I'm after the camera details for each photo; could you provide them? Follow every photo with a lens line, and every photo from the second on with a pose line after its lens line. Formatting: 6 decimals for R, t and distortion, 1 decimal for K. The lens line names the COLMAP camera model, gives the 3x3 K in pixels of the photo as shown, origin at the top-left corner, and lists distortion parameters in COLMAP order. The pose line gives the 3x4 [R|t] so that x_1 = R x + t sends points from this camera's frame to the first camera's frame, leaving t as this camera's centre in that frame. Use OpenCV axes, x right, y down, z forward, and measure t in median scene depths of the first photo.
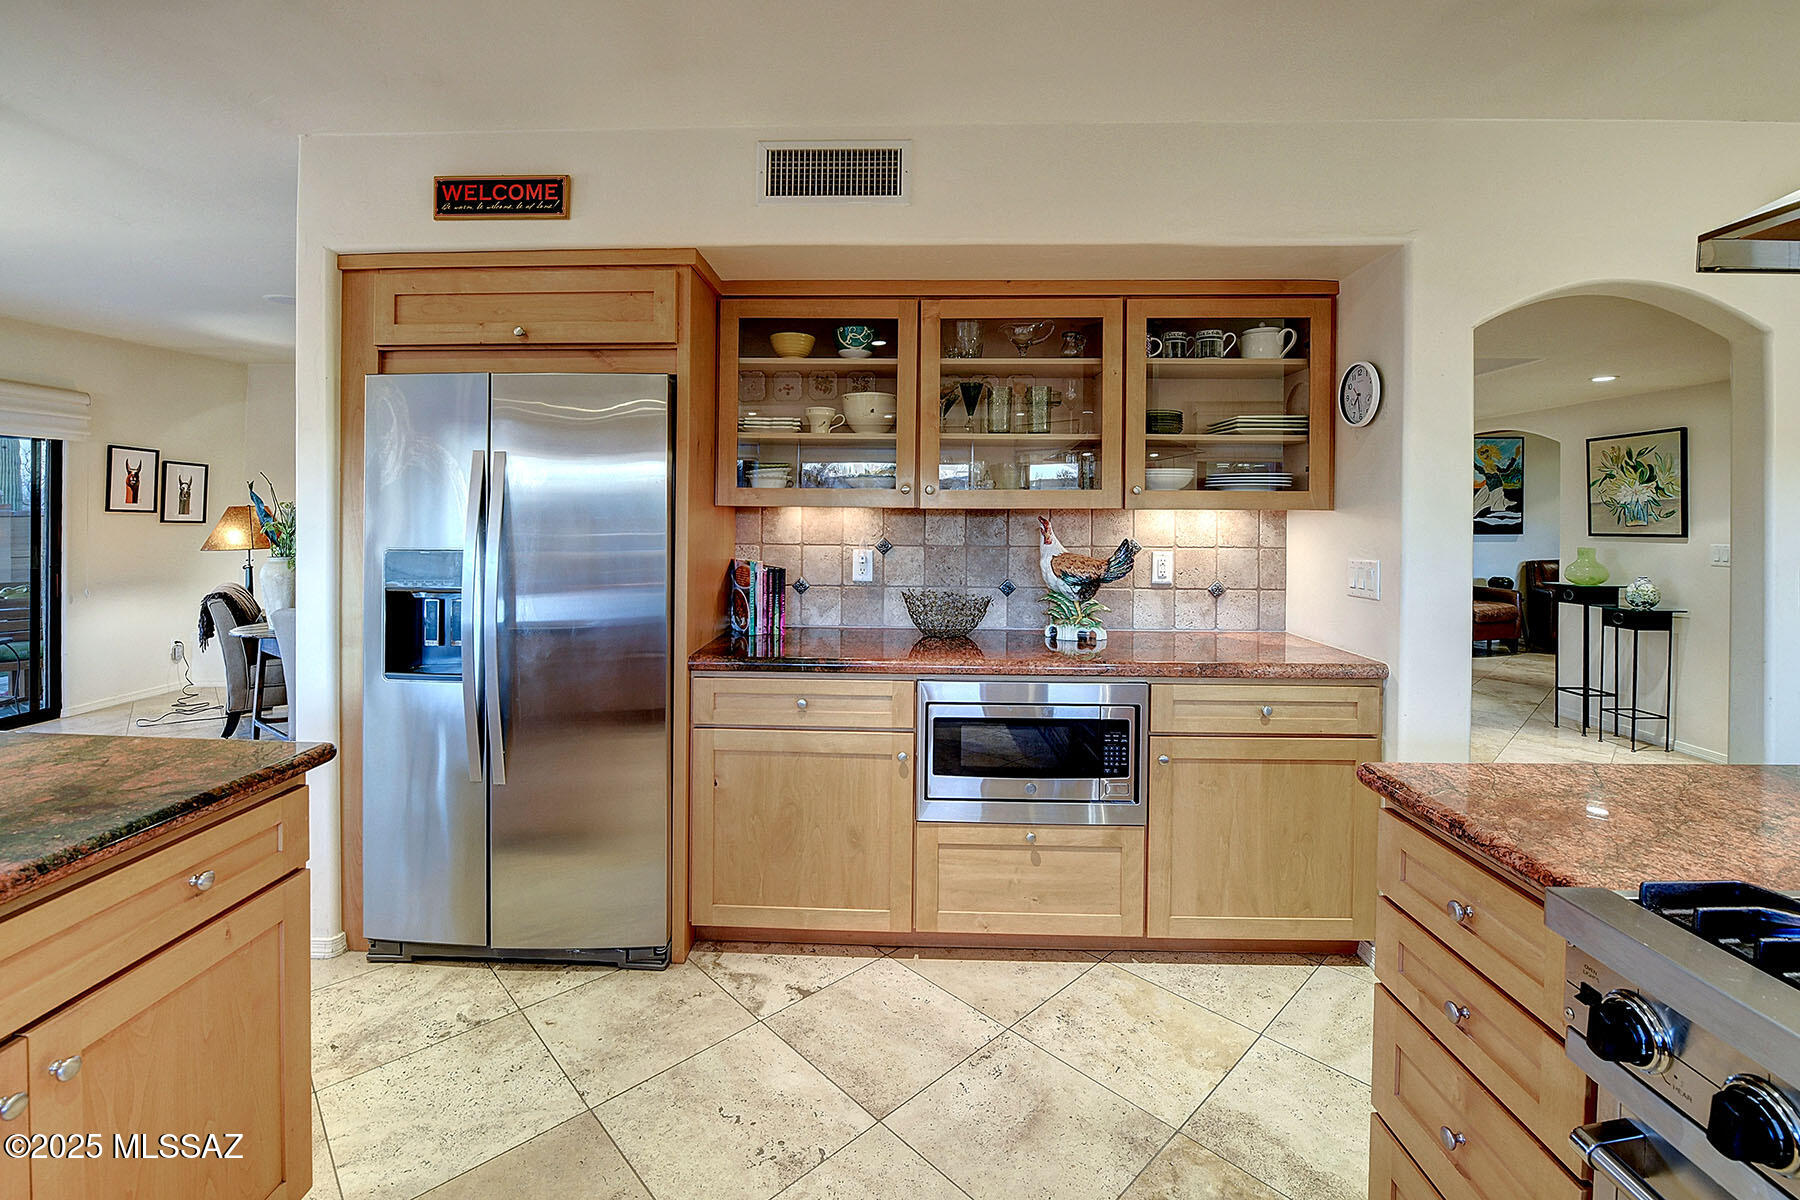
lens RADIAL K [[821.5, 0, 881.2], [0, 821.5, 533.8], [0, 0, 1]] dist [-0.024270, -0.000935]
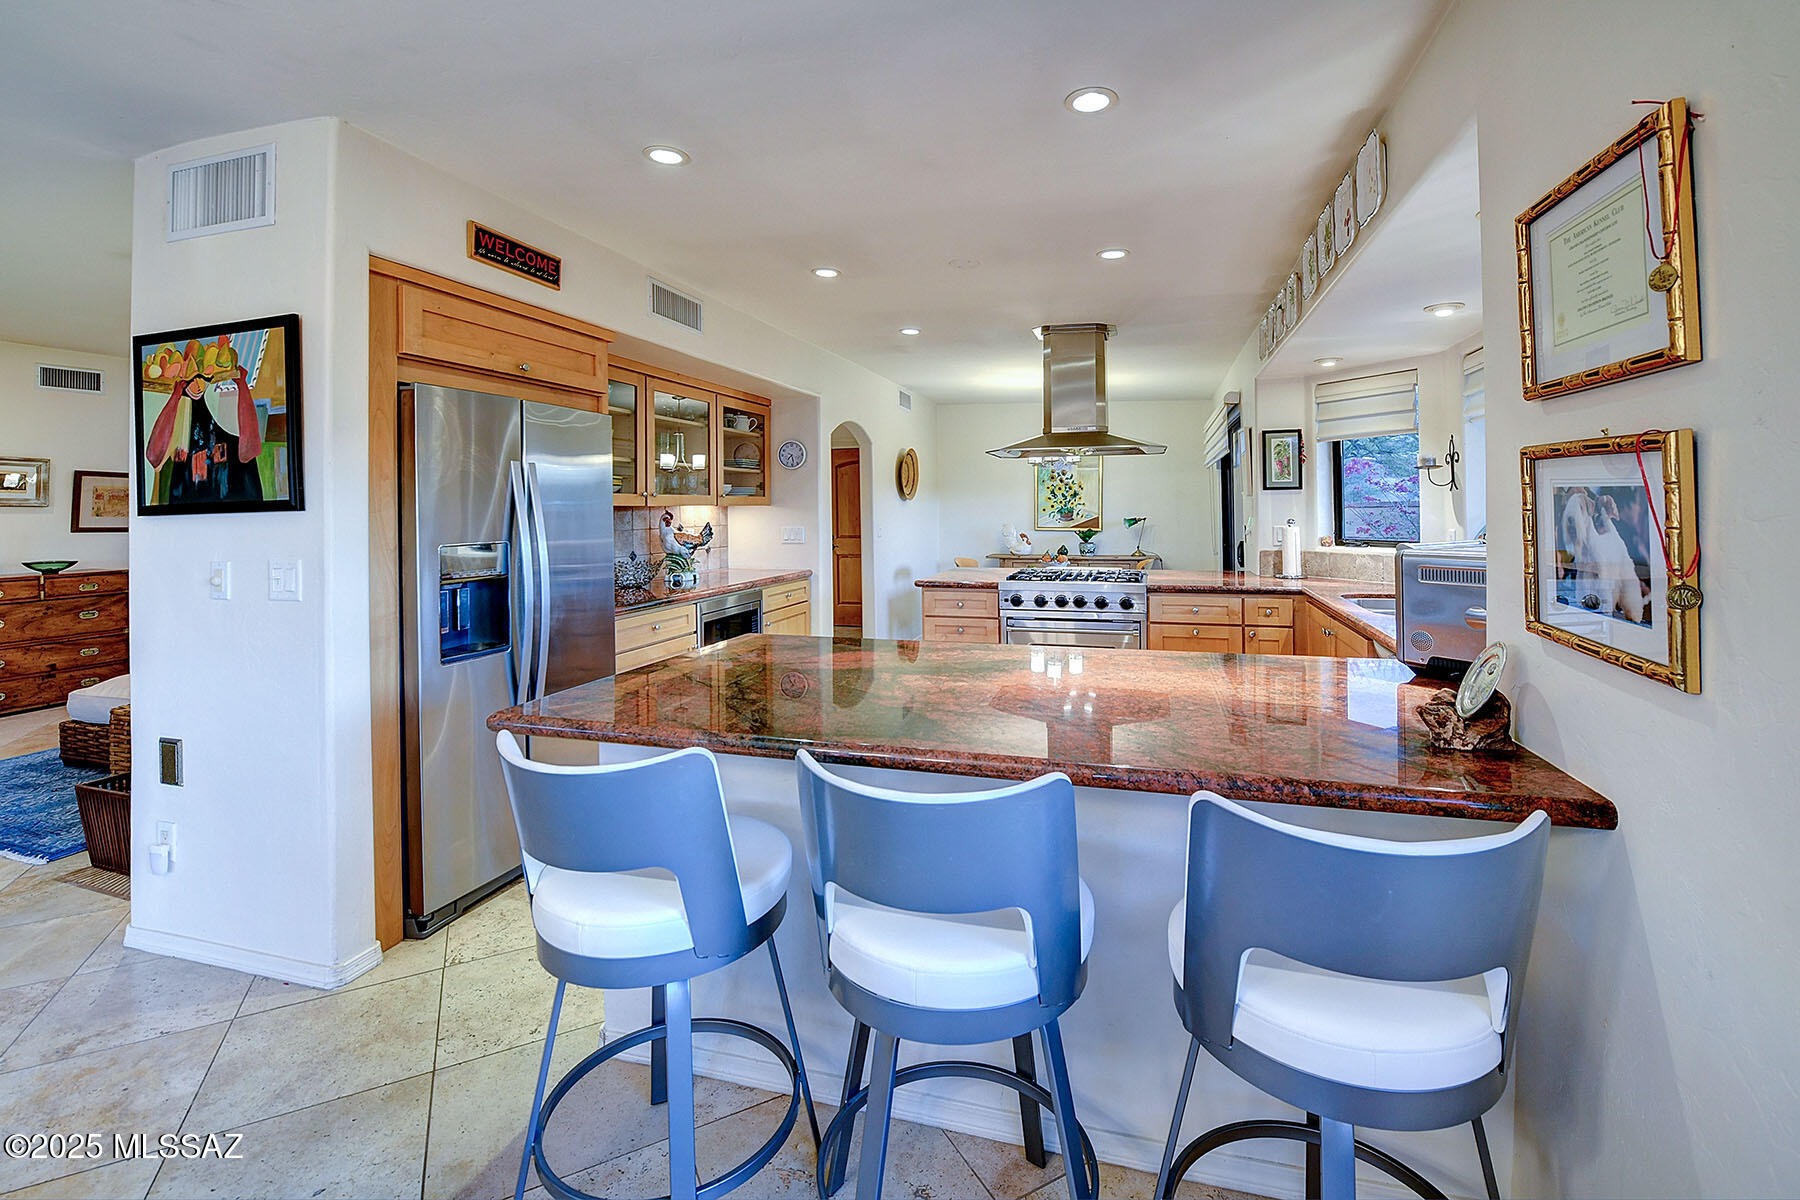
lens RADIAL K [[779.7, 0, 922.6], [0, 779.7, 550.2], [0, 0, 1]] dist [-0.013159, -0.000611]
pose [[0.241195, -0.060965, 0.968560, -1.440859], [0.029002, 0.998032, 0.055598, -0.014961], [-0.970043, 0.014680, 0.242488, 0.115528]]
